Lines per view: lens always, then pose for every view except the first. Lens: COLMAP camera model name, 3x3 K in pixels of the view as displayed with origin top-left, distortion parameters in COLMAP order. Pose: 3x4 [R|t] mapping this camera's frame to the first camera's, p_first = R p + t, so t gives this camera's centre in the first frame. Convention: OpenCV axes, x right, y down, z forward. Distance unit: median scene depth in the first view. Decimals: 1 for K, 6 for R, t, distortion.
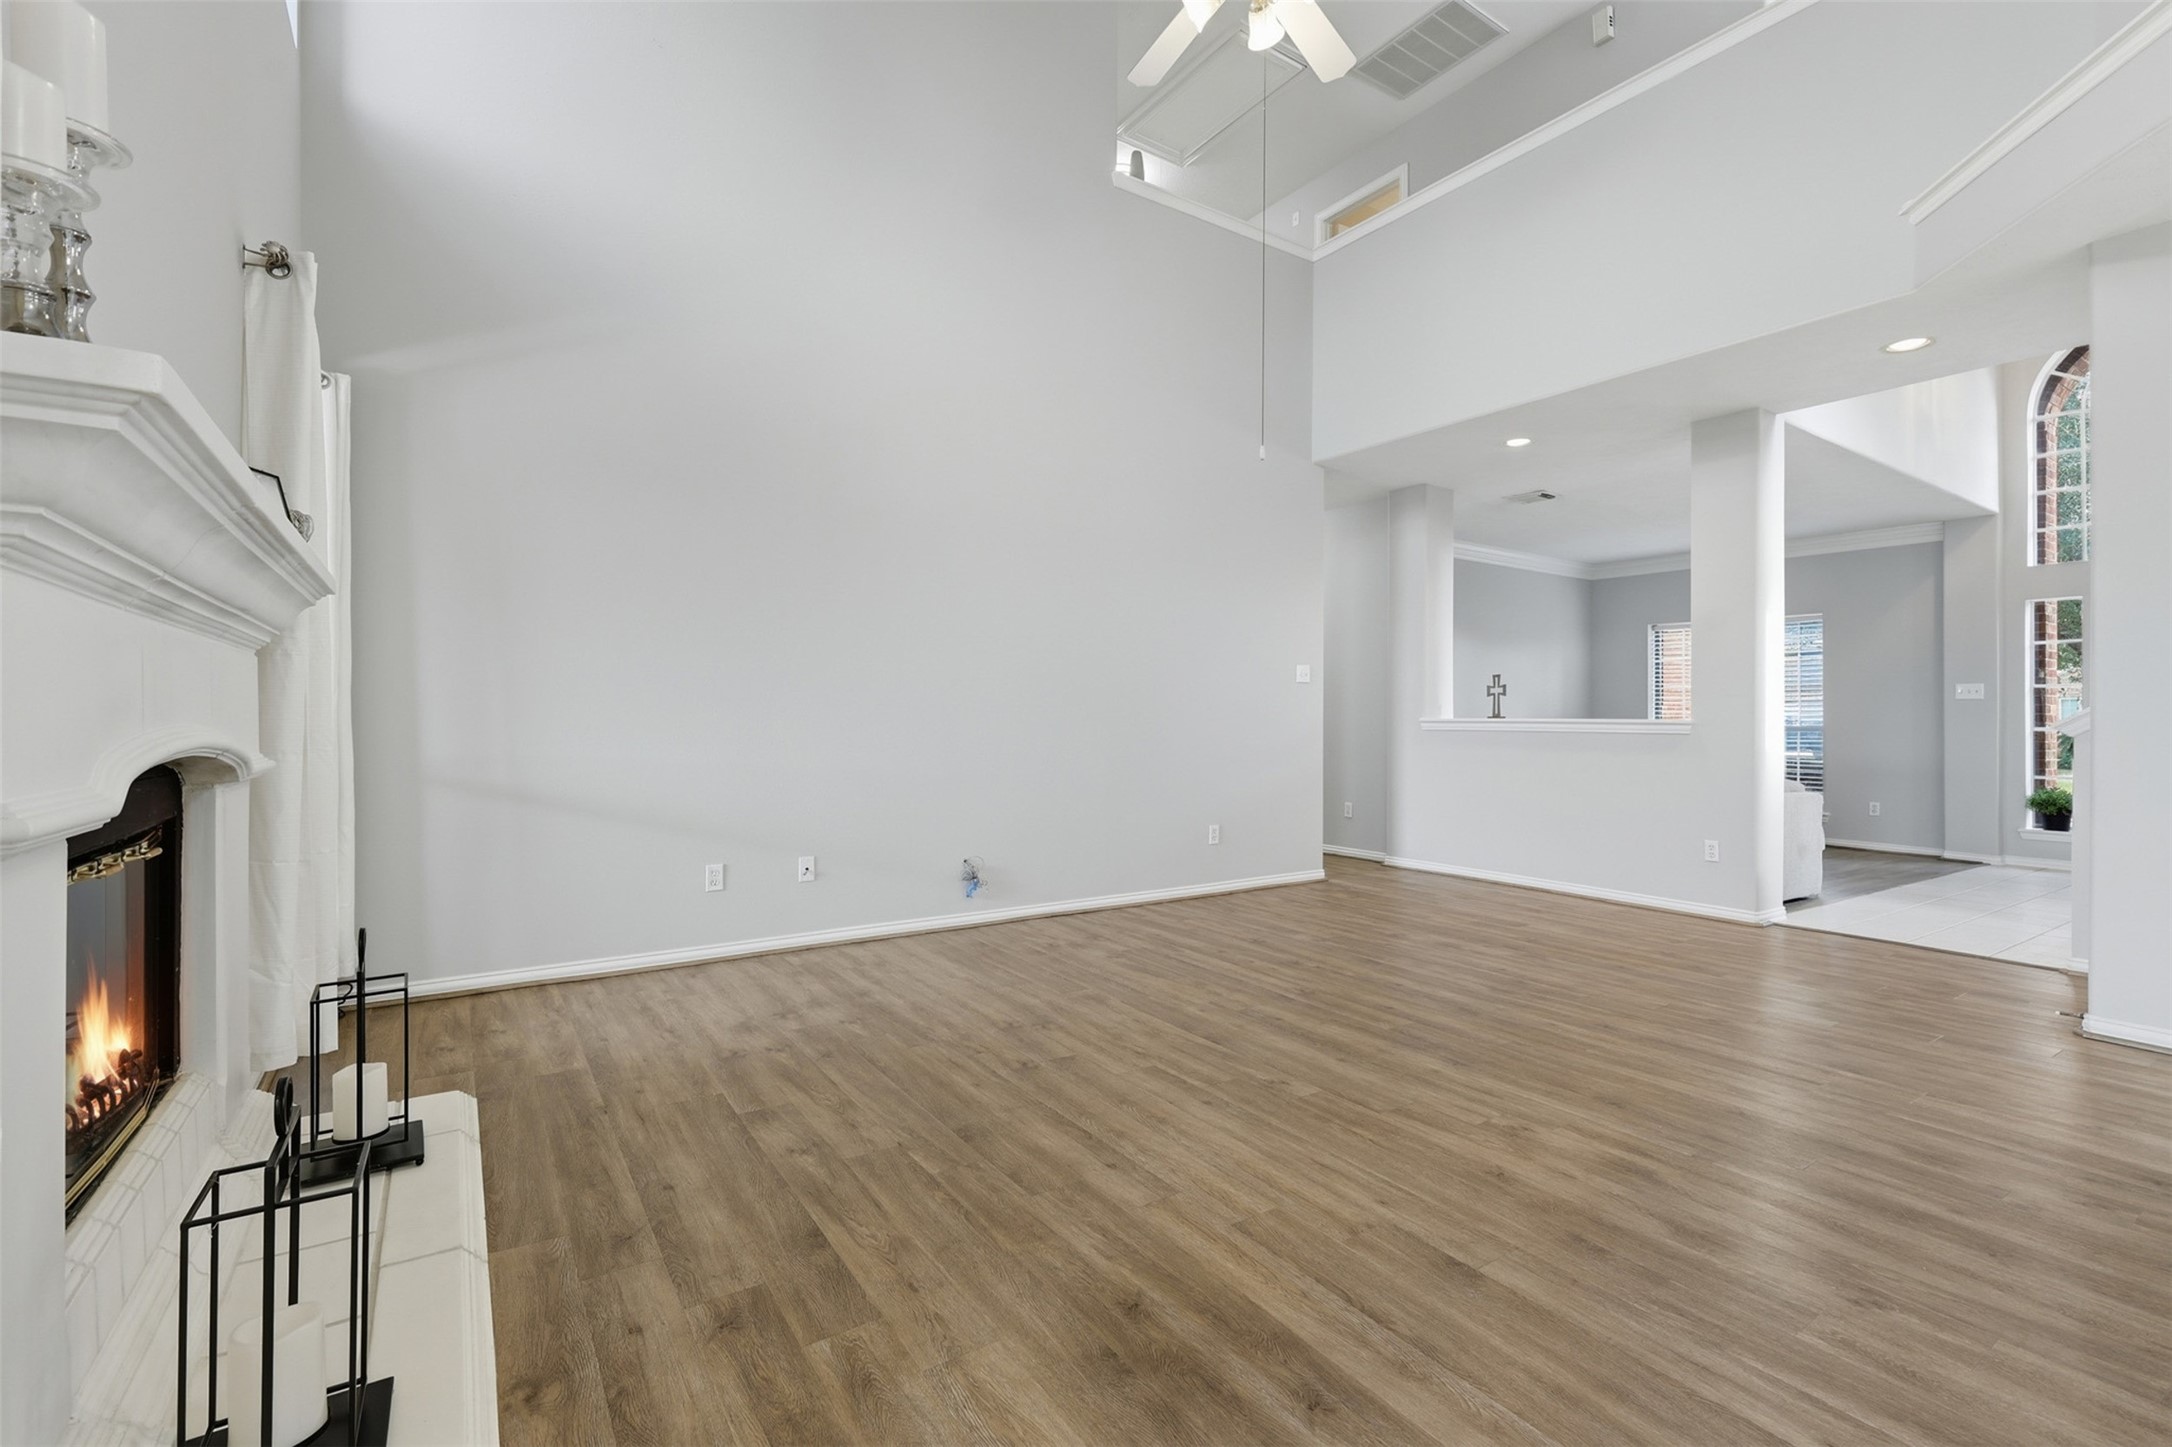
lens RADIAL K [[941.9, 0, 1094.2], [0, 941.9, 717.8], [0, 0, 1]] dist [-0.000122, -0.001691]
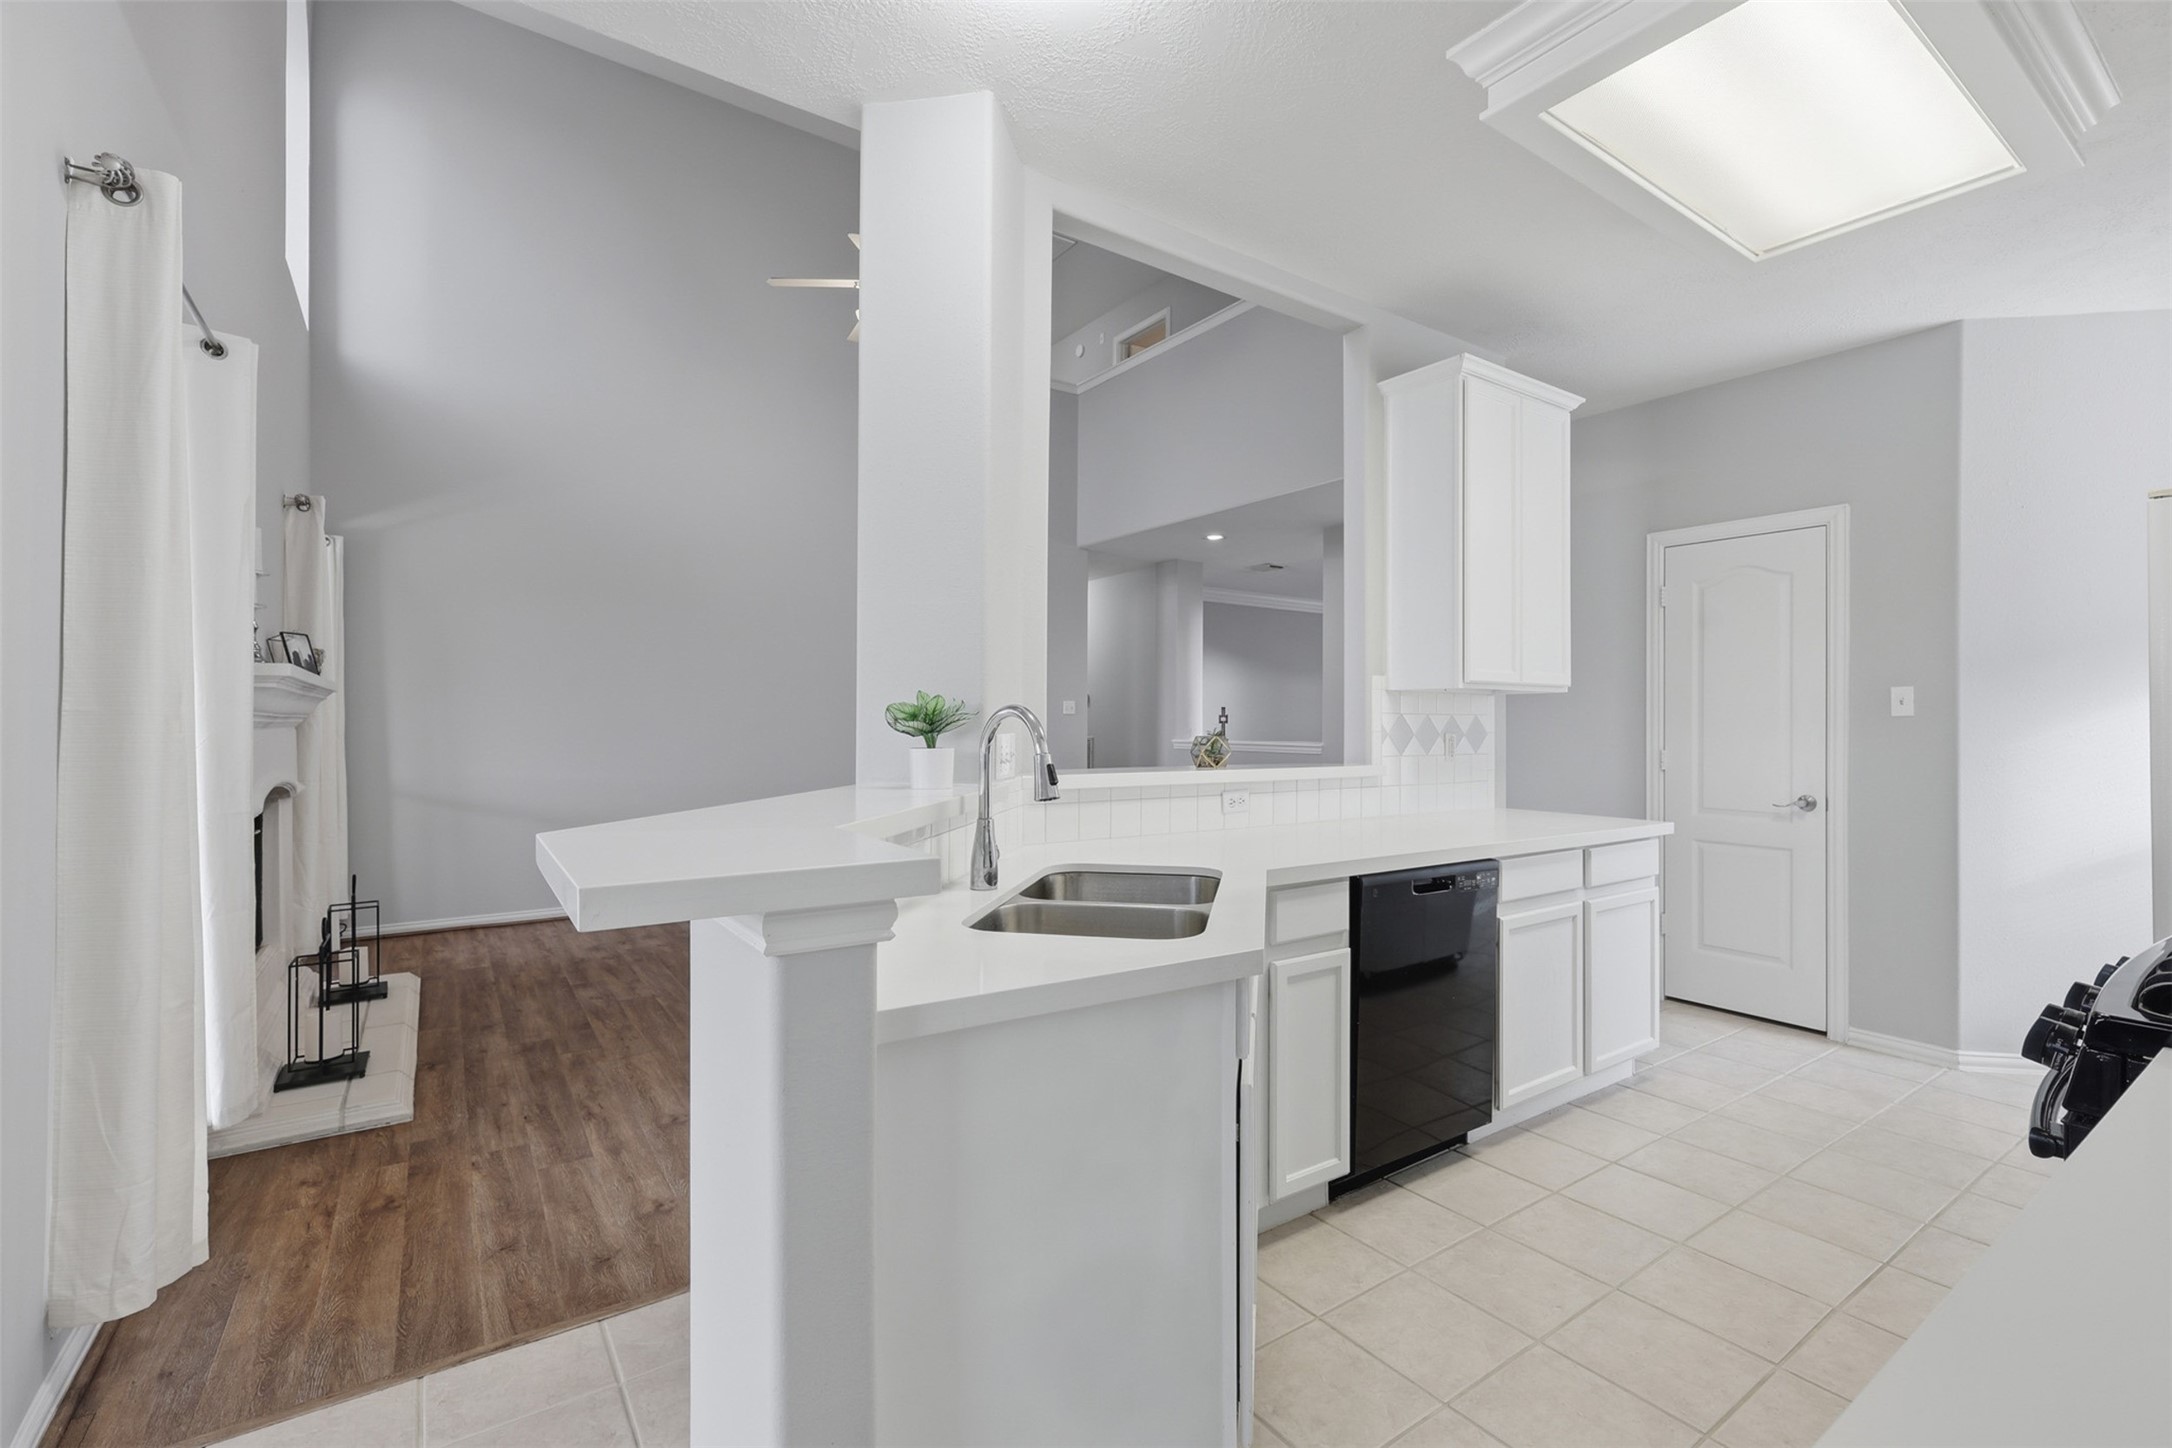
lens RADIAL K [[941.9, 0, 1103.5], [0, 941.9, 720.6], [0, 0, 1]] dist [-0.000122, -0.001691]
pose [[0.999845, -0.003162, 0.017337, 0.593638], [0.003147, 0.999995, 0.000924, -0.071302], [-0.017340, -0.000869, 0.999849, -0.781993]]
